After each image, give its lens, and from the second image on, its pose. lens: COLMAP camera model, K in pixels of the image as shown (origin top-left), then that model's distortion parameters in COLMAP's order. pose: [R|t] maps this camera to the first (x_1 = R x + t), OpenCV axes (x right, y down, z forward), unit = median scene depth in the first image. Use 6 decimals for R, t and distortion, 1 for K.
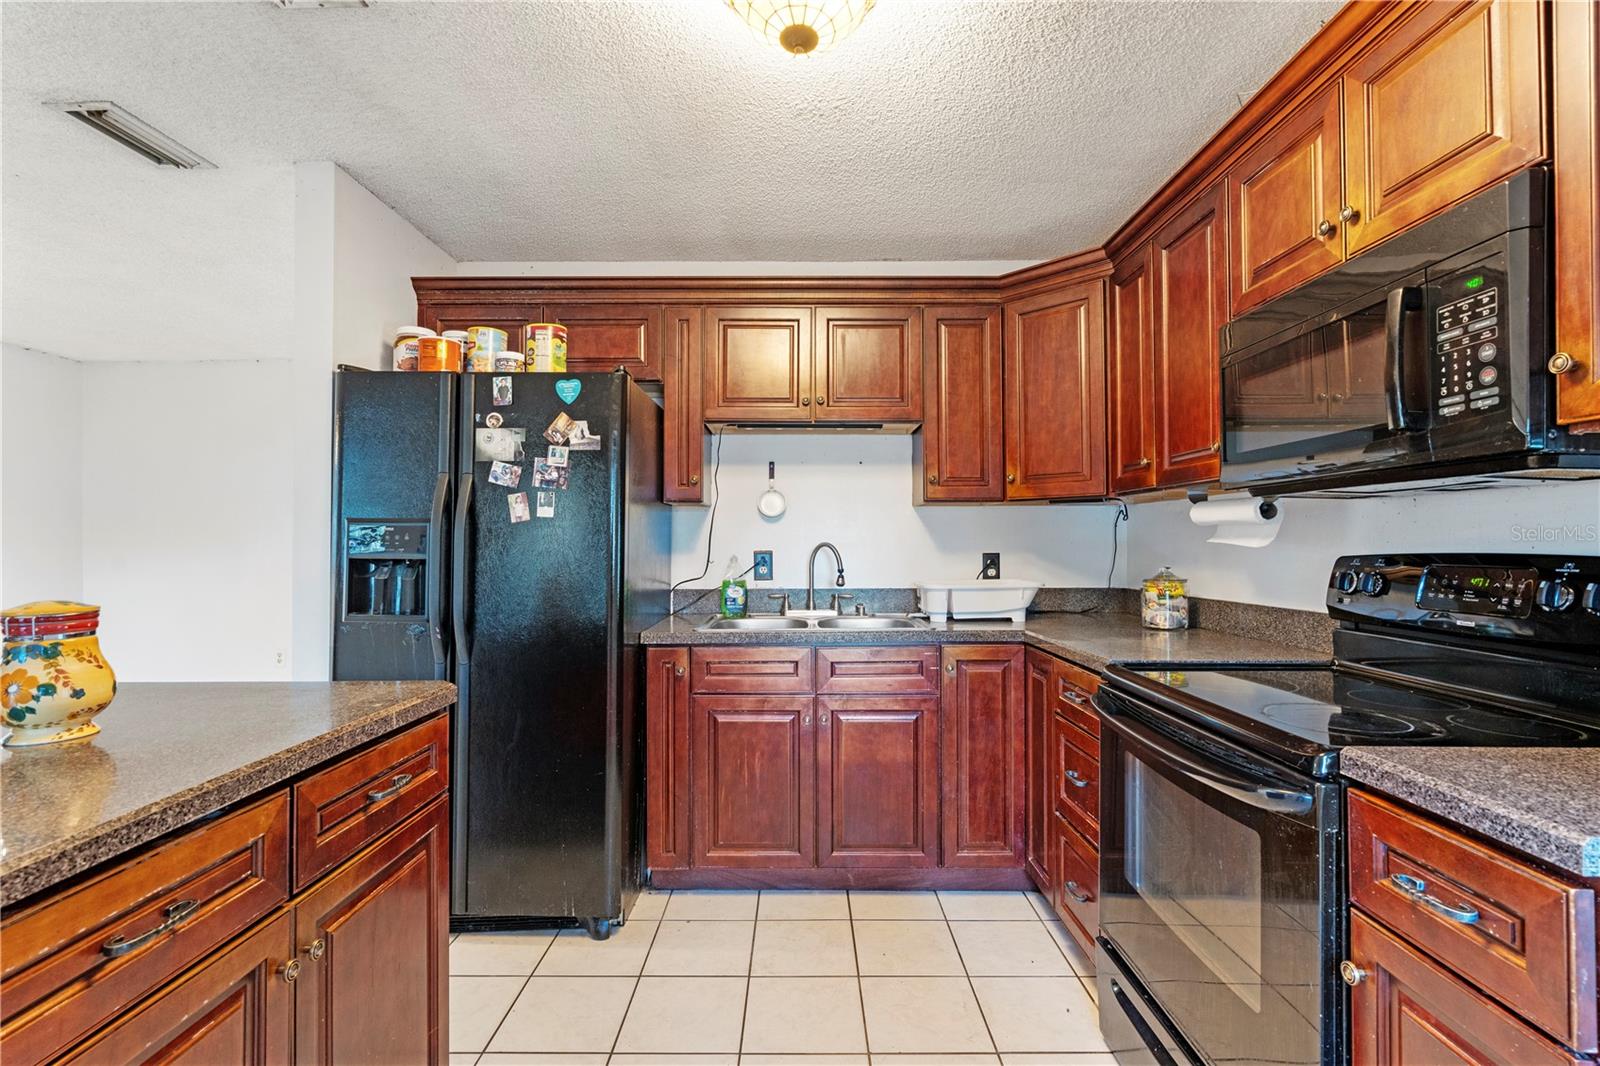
lens RADIAL K [[723.1, 0, 798.8], [0, 723.1, 531.6], [0, 0, 1]] dist [-0.013875, 0.004786]
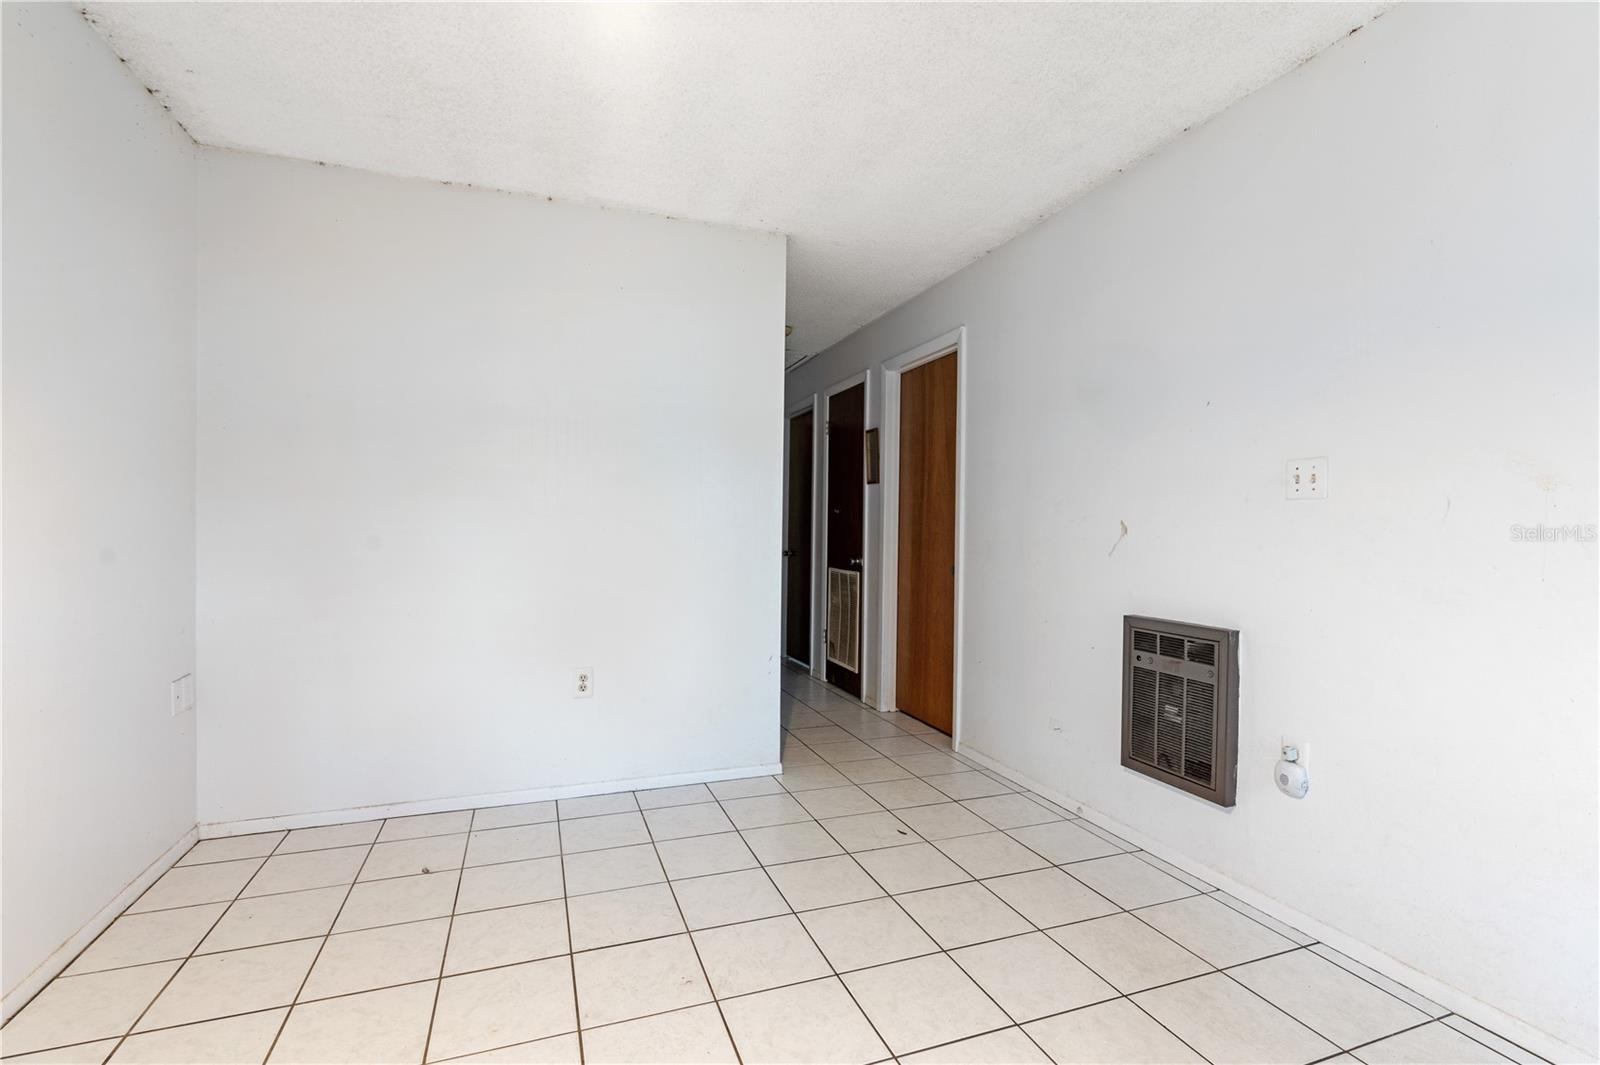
lens RADIAL K [[723.1, 0, 802.2], [0, 723.1, 534.3], [0, 0, 1]] dist [-0.013875, 0.004786]
pose [[0.936430, 0.012405, 0.350636, -1.503198], [-0.018931, 0.999705, 0.015189, 0.065690], [-0.350344, -0.020861, 0.936389, 0.683390]]
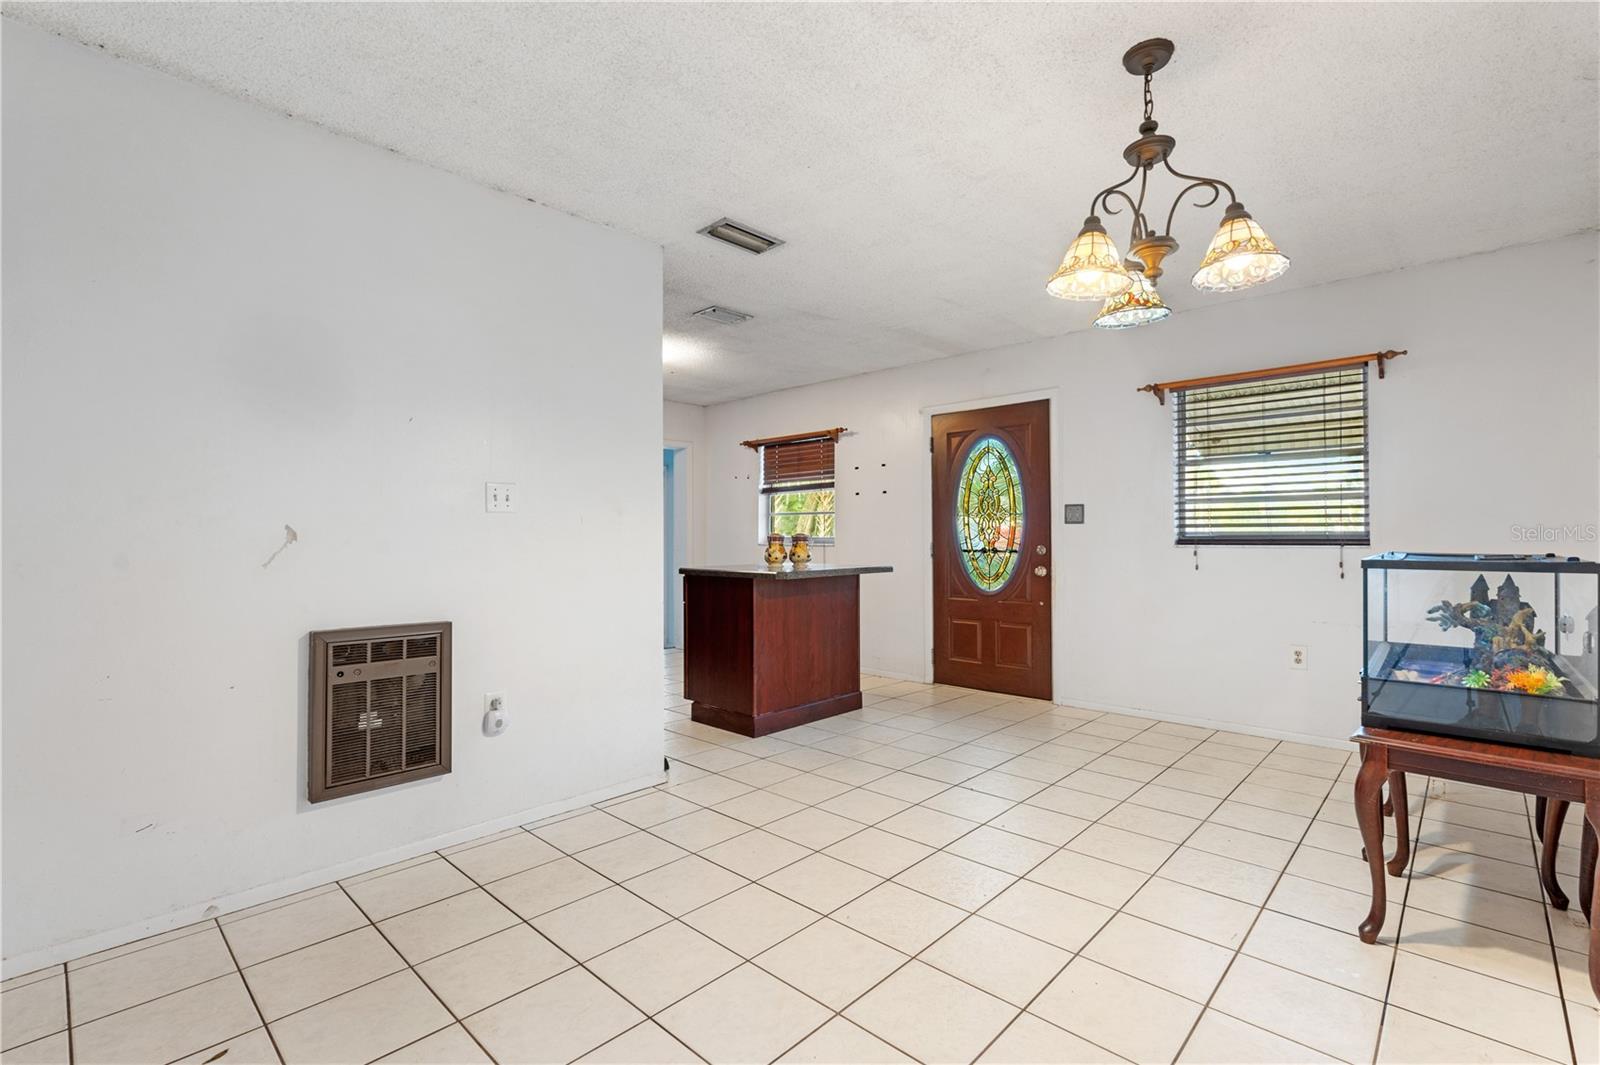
lens RADIAL K [[723.1, 0, 792.3], [0, 723.1, 533.3], [0, 0, 1]] dist [-0.013875, 0.004786]
pose [[-0.723693, 0.013560, 0.689989, -1.783012], [-0.001592, 0.999771, -0.021318, 0.082559], [-0.690121, -0.016526, -0.723506, 1.765805]]
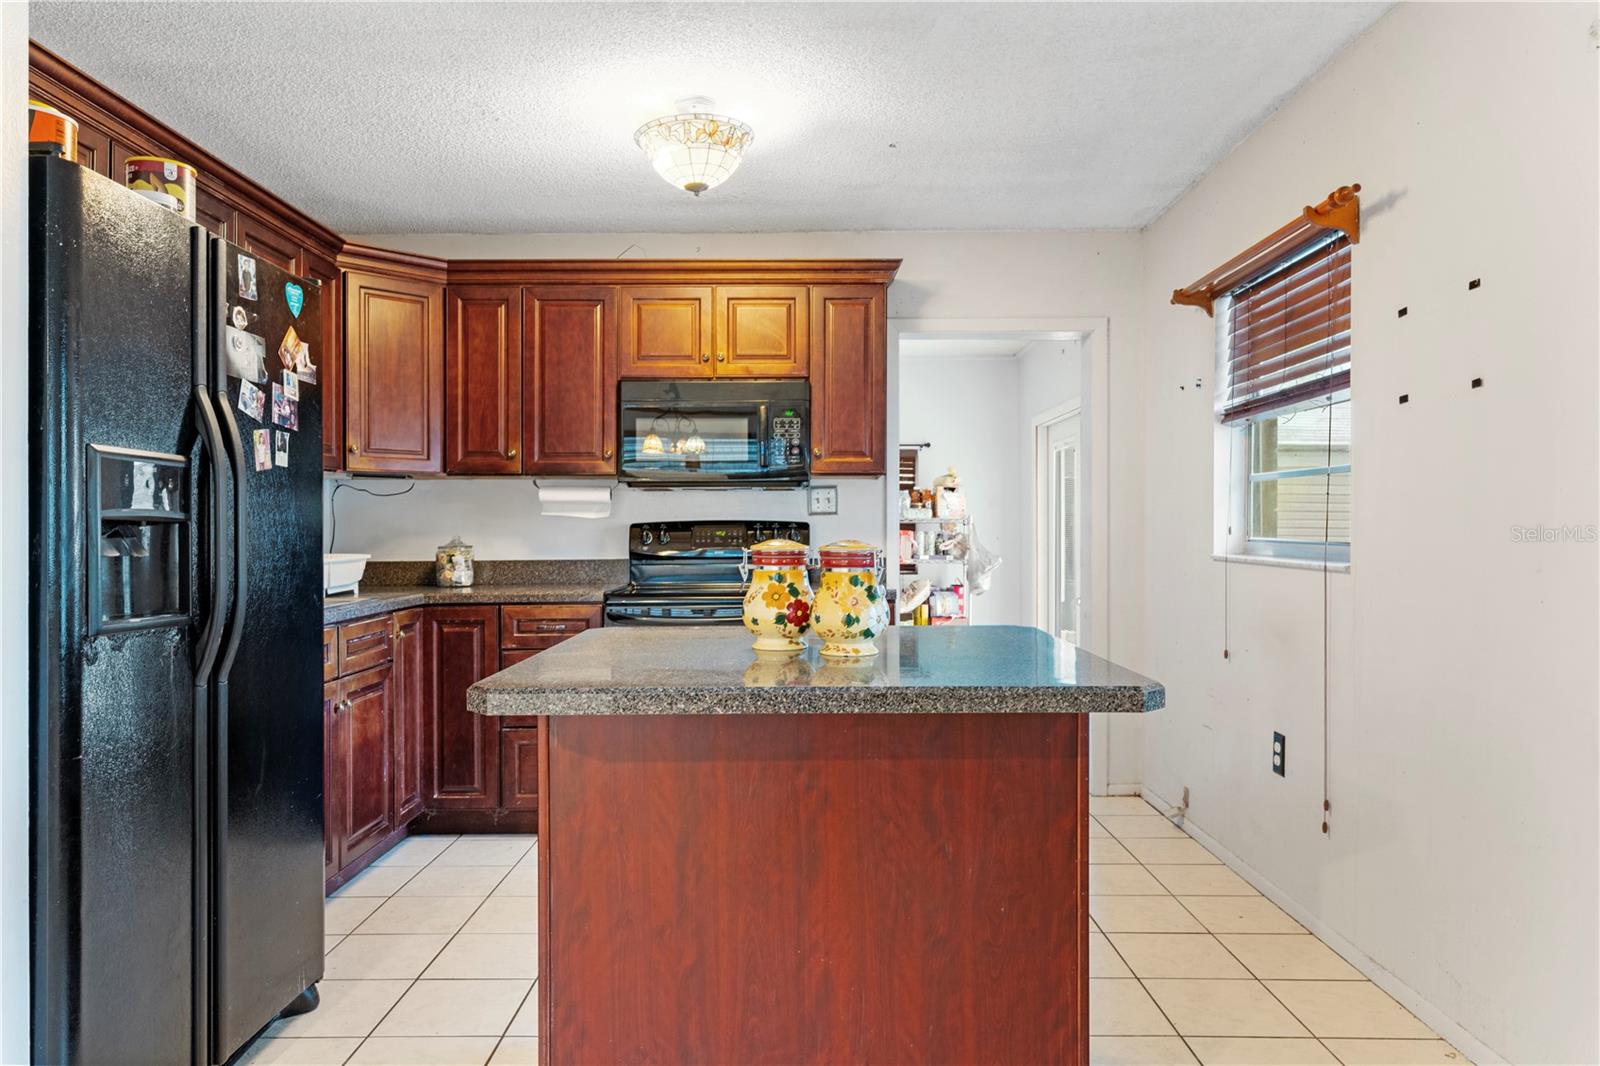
lens RADIAL K [[1049.9, 0, 796.9], [0, 1049.9, 533.1], [0, 0, 1]] dist [-0.004212, 0.000916]
pose [[0.005071, 0.000209, 0.999987, -1.304153], [-0.012018, 0.999928, -0.000149, 0.038490], [-0.999915, -0.012017, 0.005073, 0.435749]]
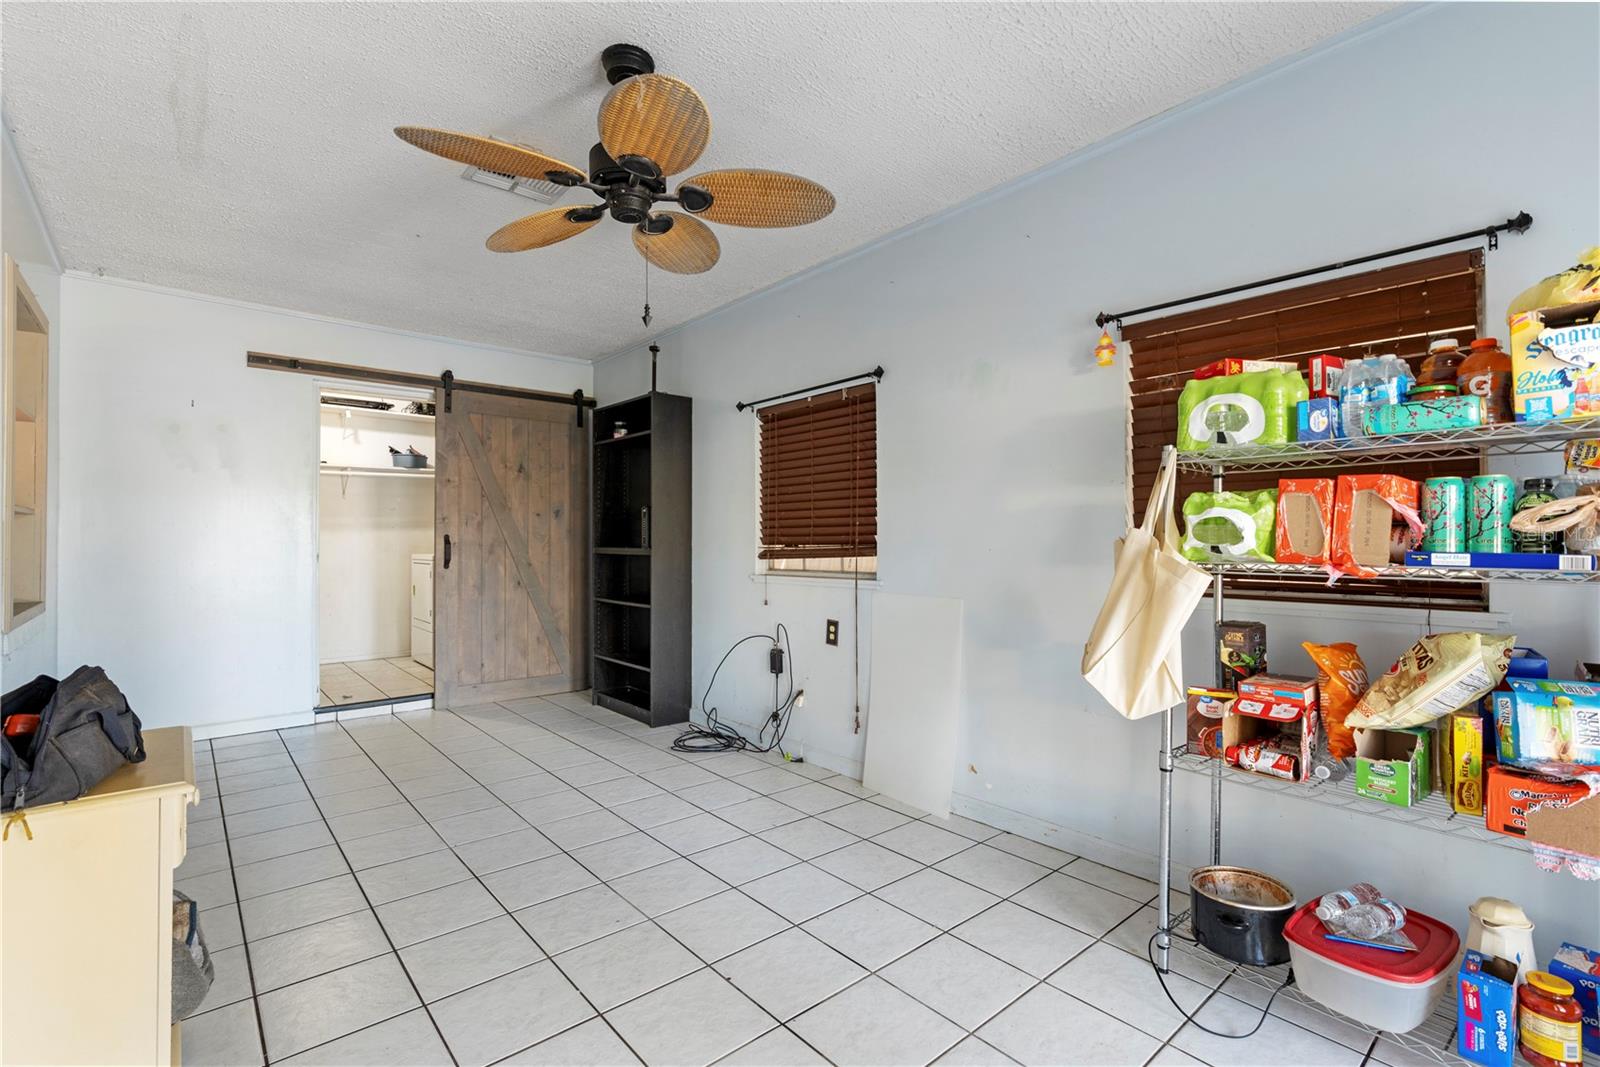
lens RADIAL K [[723.1, 0, 790.9], [0, 723.1, 531.0], [0, 0, 1]] dist [-0.013875, 0.004786]
pose [[0.757157, 0.013343, 0.653097, 0.891221], [-0.010231, 0.999911, -0.008567, 0.090290], [-0.653153, -0.000195, 0.757226, -0.012342]]
